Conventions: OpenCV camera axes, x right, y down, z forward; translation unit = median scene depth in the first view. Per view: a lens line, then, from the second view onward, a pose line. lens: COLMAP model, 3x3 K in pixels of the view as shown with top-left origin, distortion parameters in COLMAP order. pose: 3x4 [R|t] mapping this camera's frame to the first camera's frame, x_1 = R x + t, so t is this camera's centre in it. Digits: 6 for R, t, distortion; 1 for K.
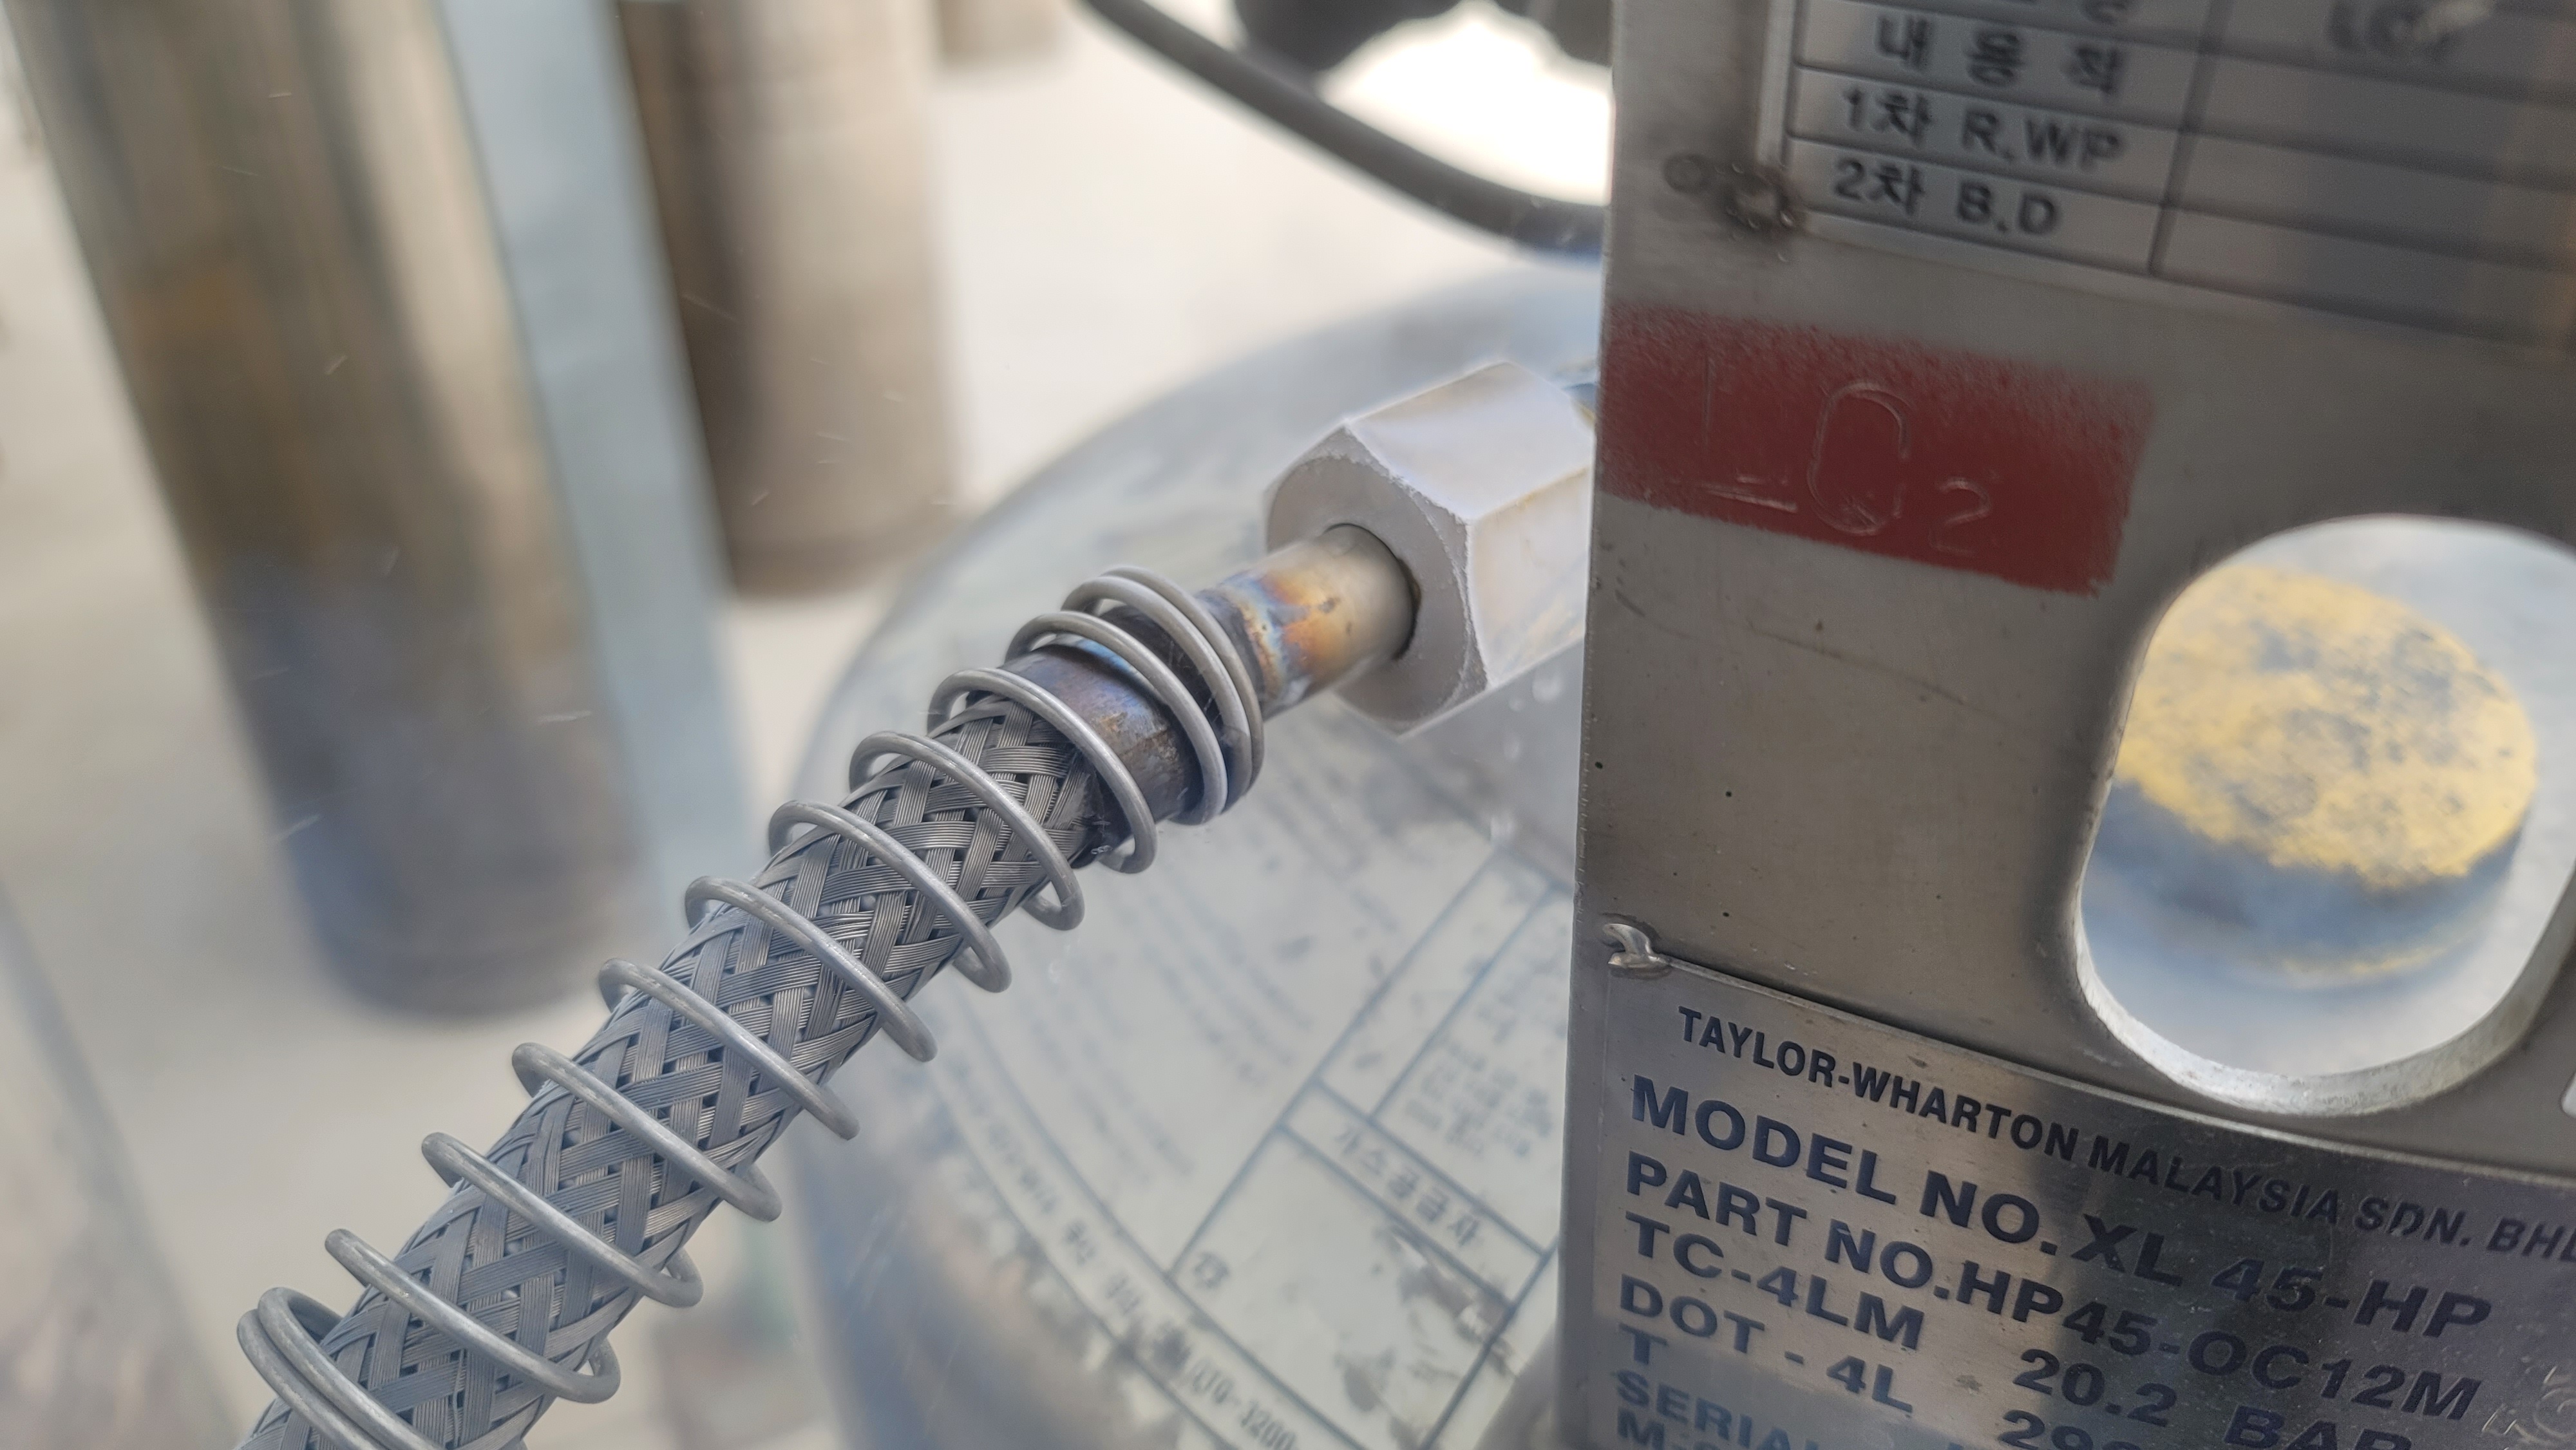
lens RADIAL K [[2022.9, 0, 1252.6], [0, 2022.9, 726.5], [0, 0, 1]] dist [-0.063920, 0.007829]
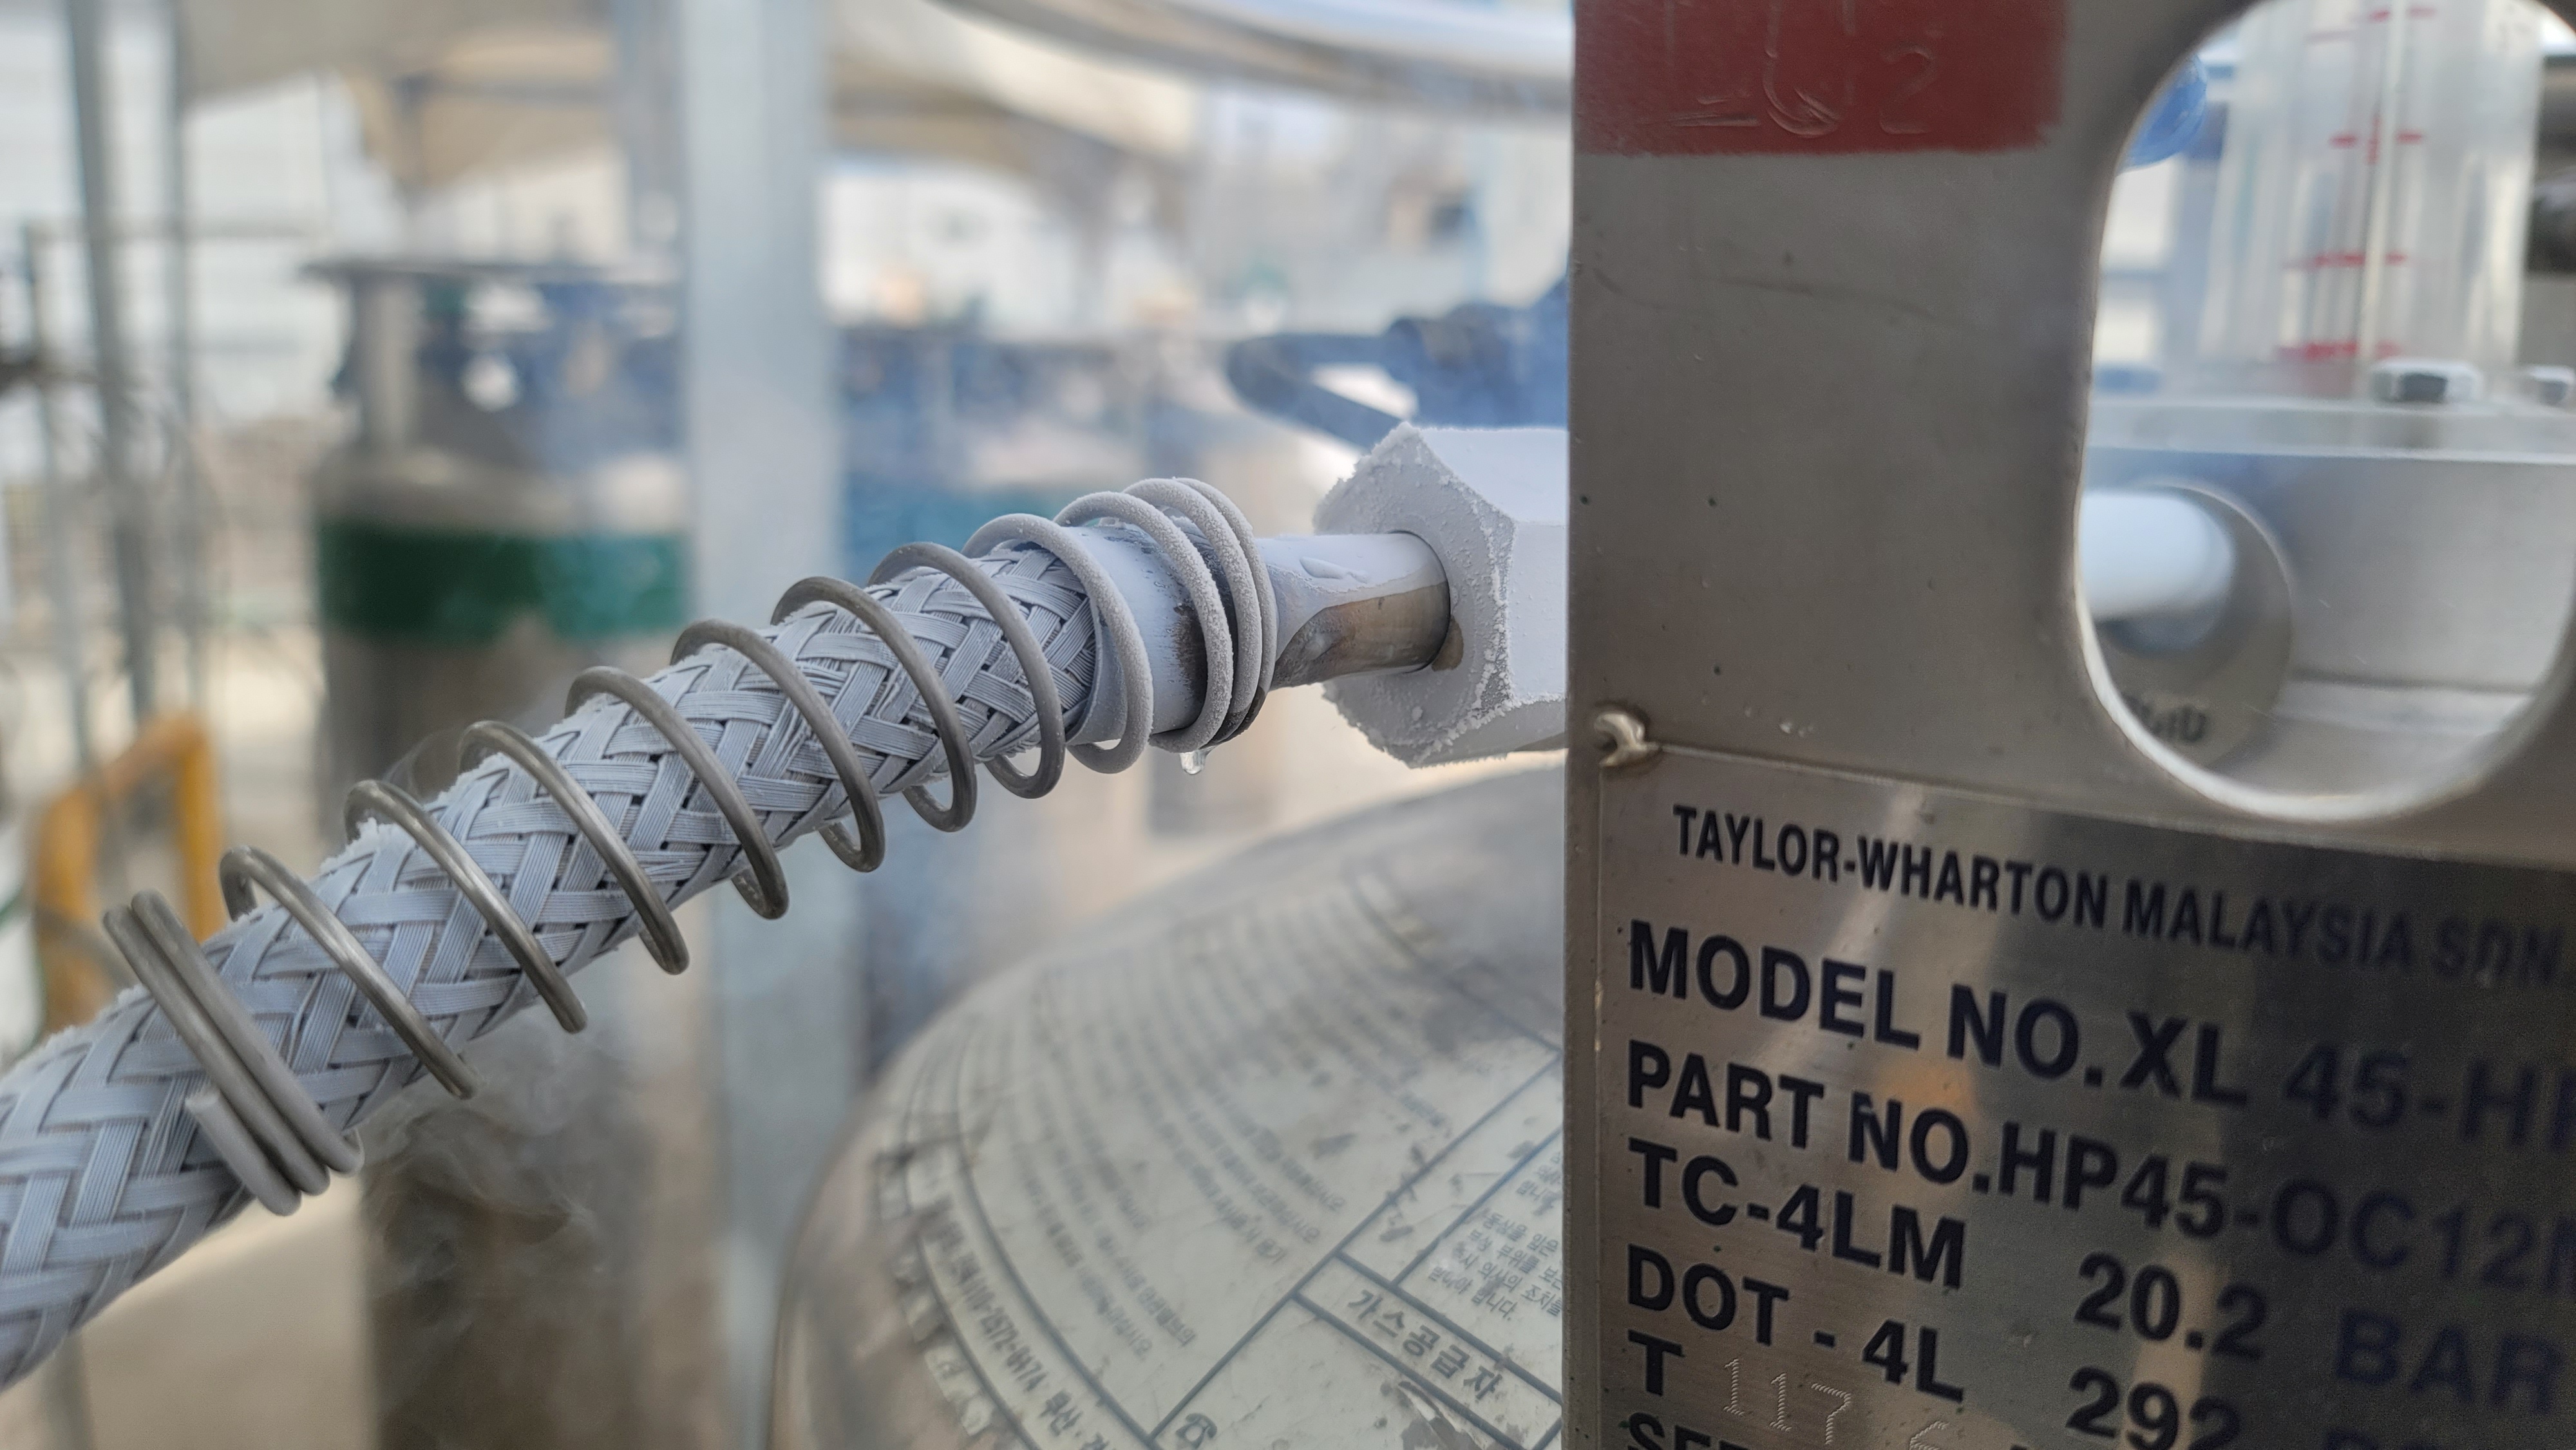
lens RADIAL K [[2015.6, 0, 1286.9], [0, 2015.6, 783.5], [0, 0, 1]] dist [-0.013175, -0.078837]
pose [[0.993812, 0.069648, -0.086527, 0.104301], [-0.095753, 0.932000, -0.349582, 0.431420], [0.056295, 0.355704, 0.932902, 0.107981]]
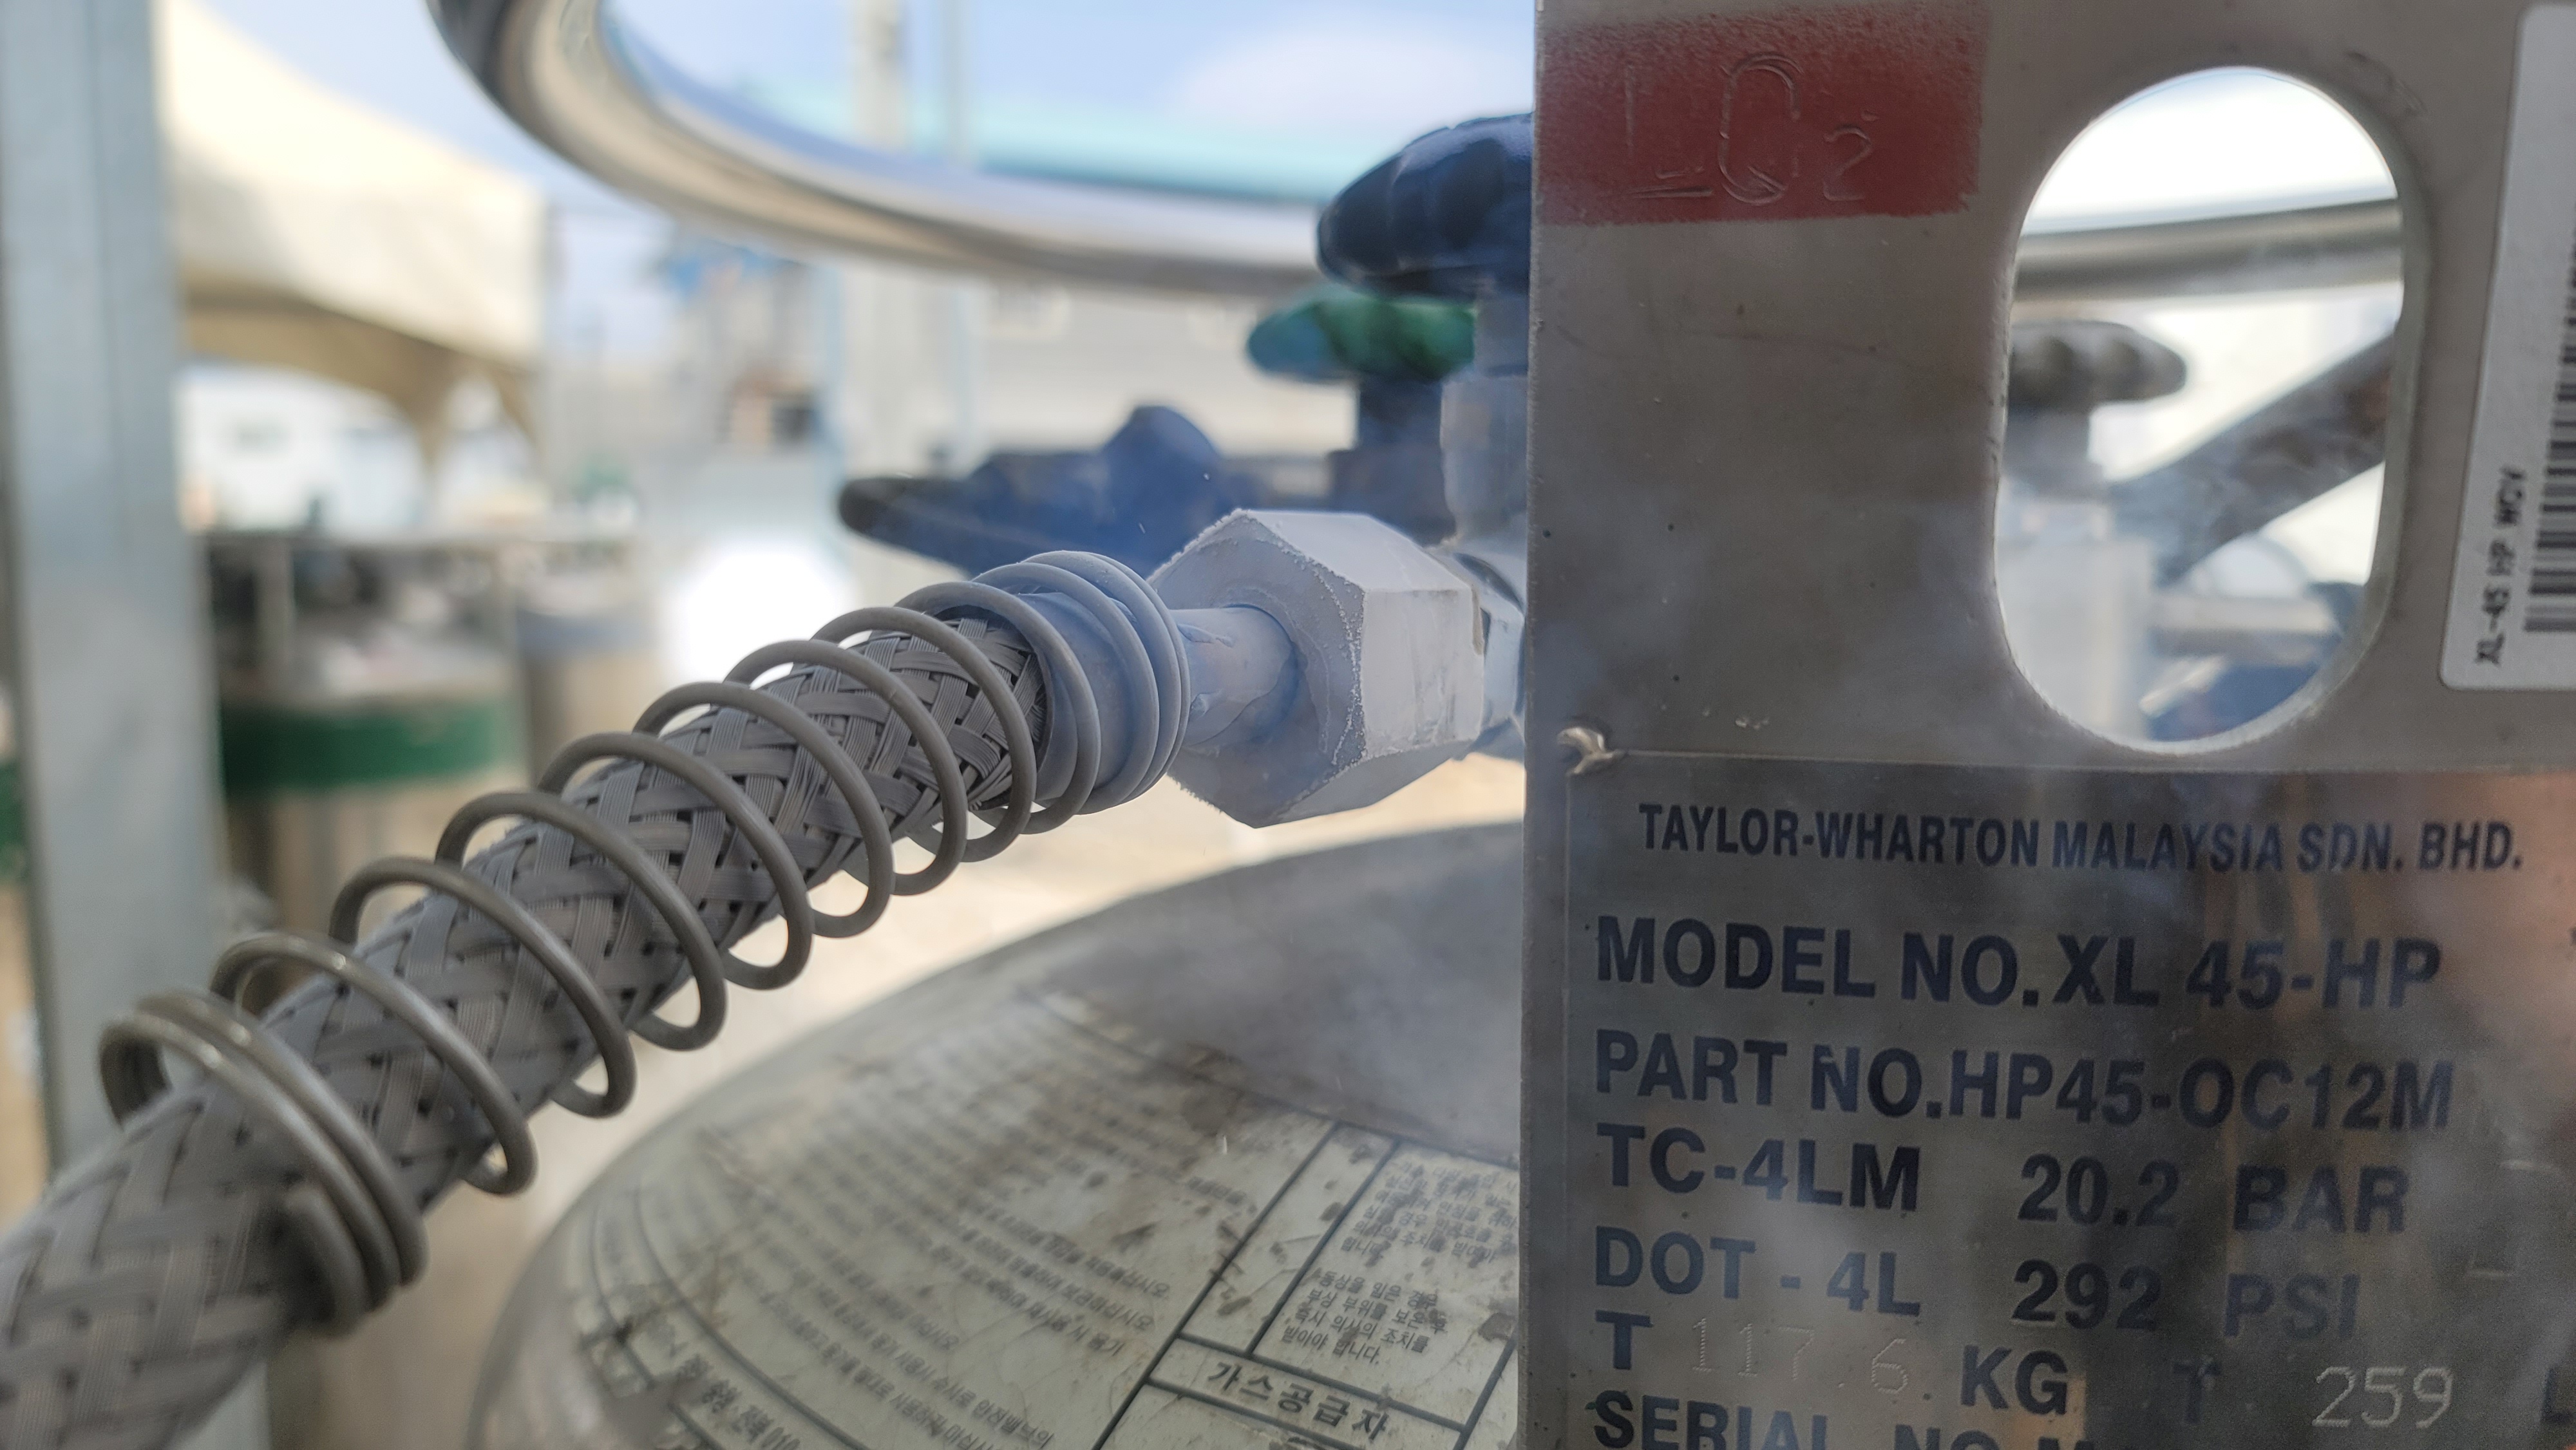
lens RADIAL K [[2015.6, 0, 1286.9], [0, 2015.6, 783.5], [0, 0, 1]] dist [-0.013175, -0.078837]
pose [[0.976472, 0.001614, 0.215639, -0.171359], [0.095088, 0.894287, -0.437275, 0.515672], [-0.193549, 0.447492, 0.873092, 0.116962]]
